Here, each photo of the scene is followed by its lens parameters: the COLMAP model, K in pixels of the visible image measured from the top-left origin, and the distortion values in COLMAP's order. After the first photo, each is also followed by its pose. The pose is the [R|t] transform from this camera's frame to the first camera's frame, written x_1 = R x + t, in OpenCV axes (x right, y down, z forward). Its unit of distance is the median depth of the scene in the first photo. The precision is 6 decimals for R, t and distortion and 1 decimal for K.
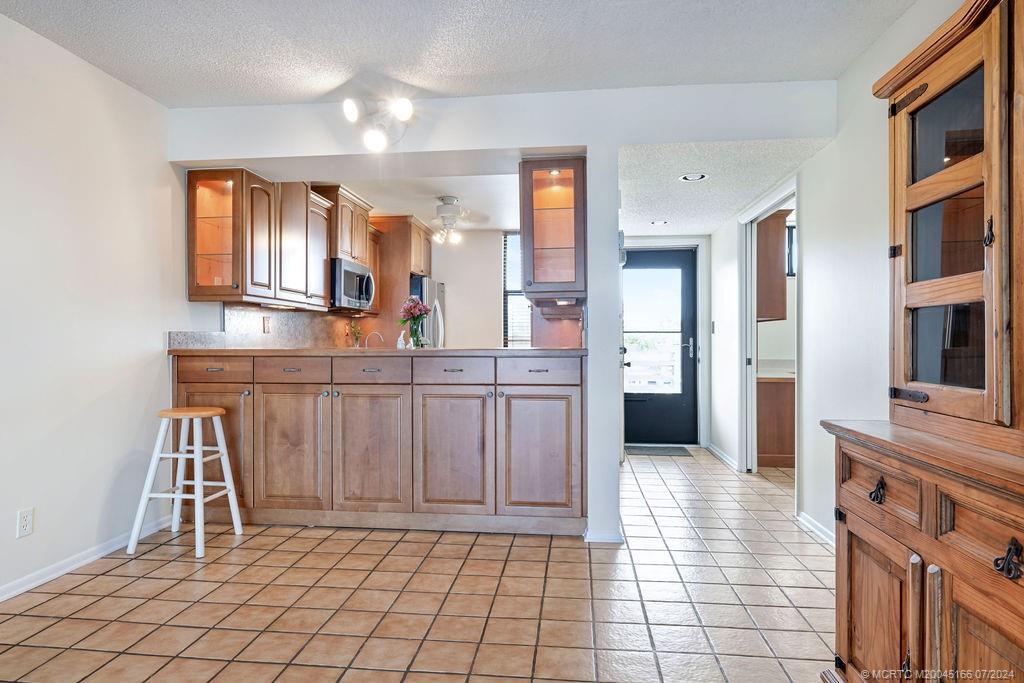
lens RADIAL K [[602.2, 0, 510.8], [0, 602.2, 346.2], [0, 0, 1]] dist [0.000601, -0.002134]
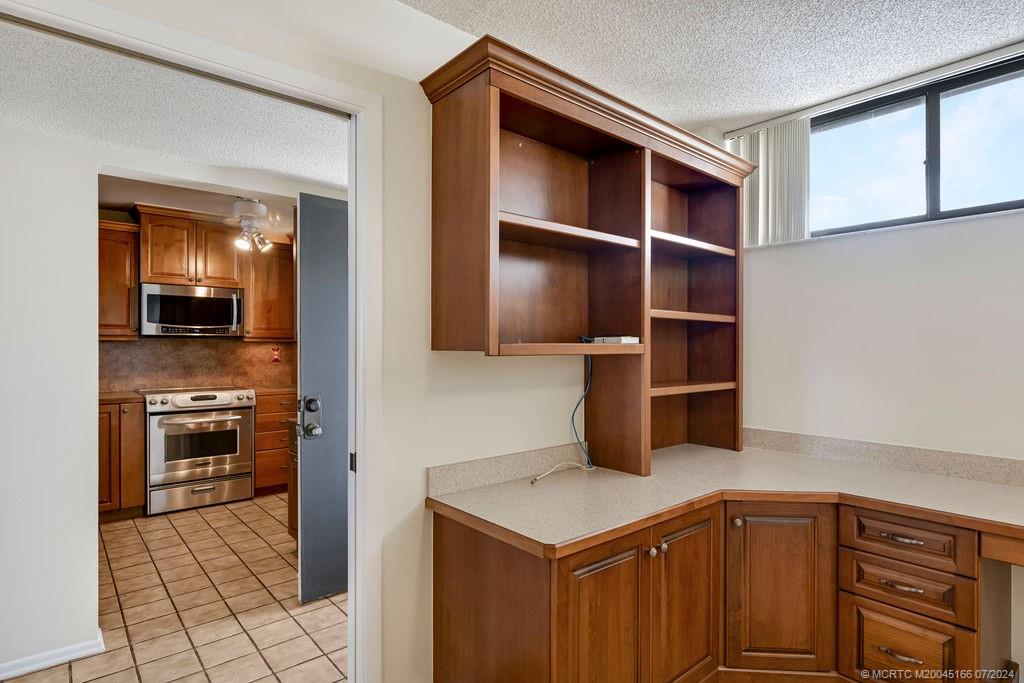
lens RADIAL K [[539.4, 0, 508.6], [0, 539.4, 348.4], [0, 0, 1]] dist [-0.006039, 0.003329]
pose [[0.722081, 0.003570, -0.691799, 0.993251], [-0.008698, 0.999954, -0.003918, -0.067193], [0.691754, 0.008847, 0.722079, 1.143403]]
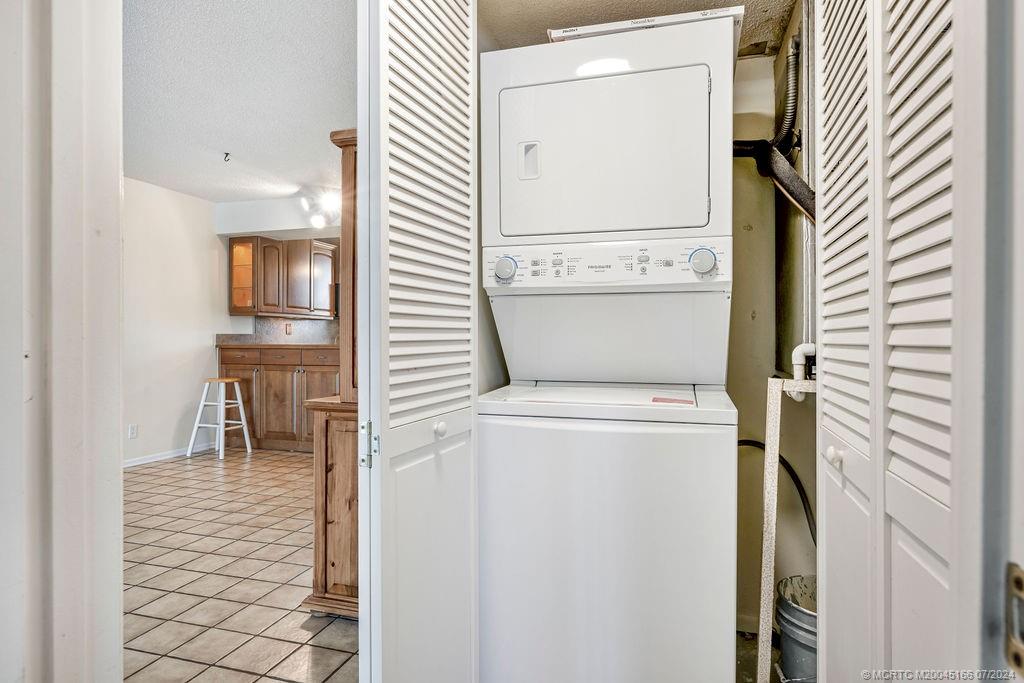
lens RADIAL K [[602.2, 0, 506.4], [0, 602.2, 342.1], [0, 0, 1]] dist [0.000601, -0.002134]
pose [[0.980074, 0.000746, -0.198631, 0.575058], [-0.002138, 0.999975, -0.006792, 0.008378], [0.198621, 0.007081, 0.980051, -0.506340]]
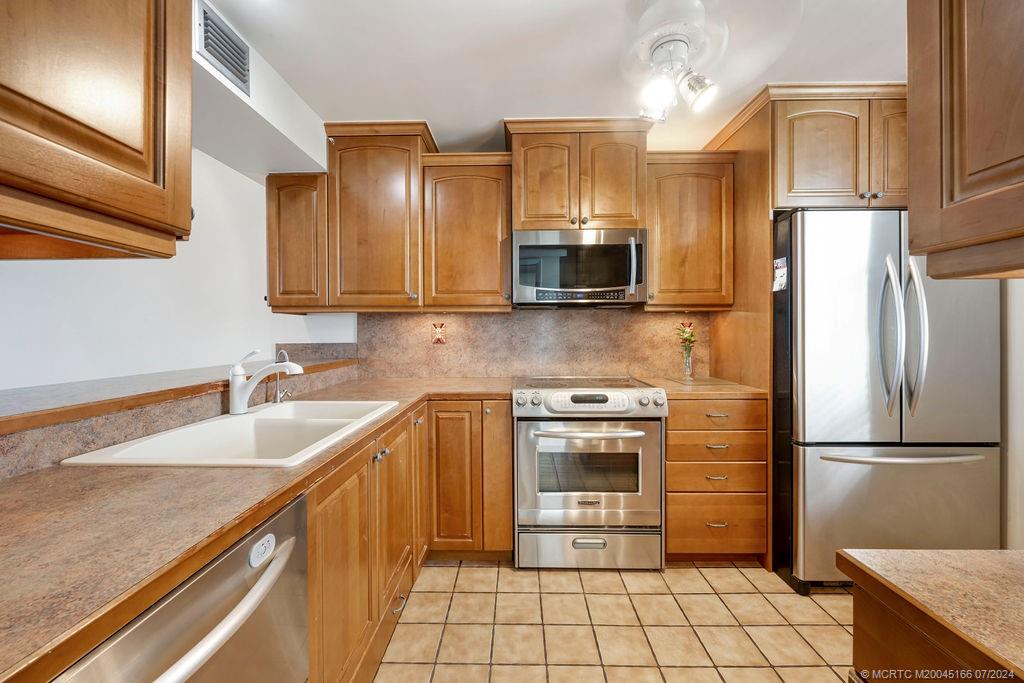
lens RADIAL K [[403.9, 0, 508.0], [0, 403.9, 335.2], [0, 0, 1]] dist [-0.001153, 0.000207]
pose [[0.072905, 0.009867, -0.997290, 0.231624], [-0.005875, 0.999938, 0.009464, -0.050067], [0.997322, 0.005169, 0.072958, 1.384592]]
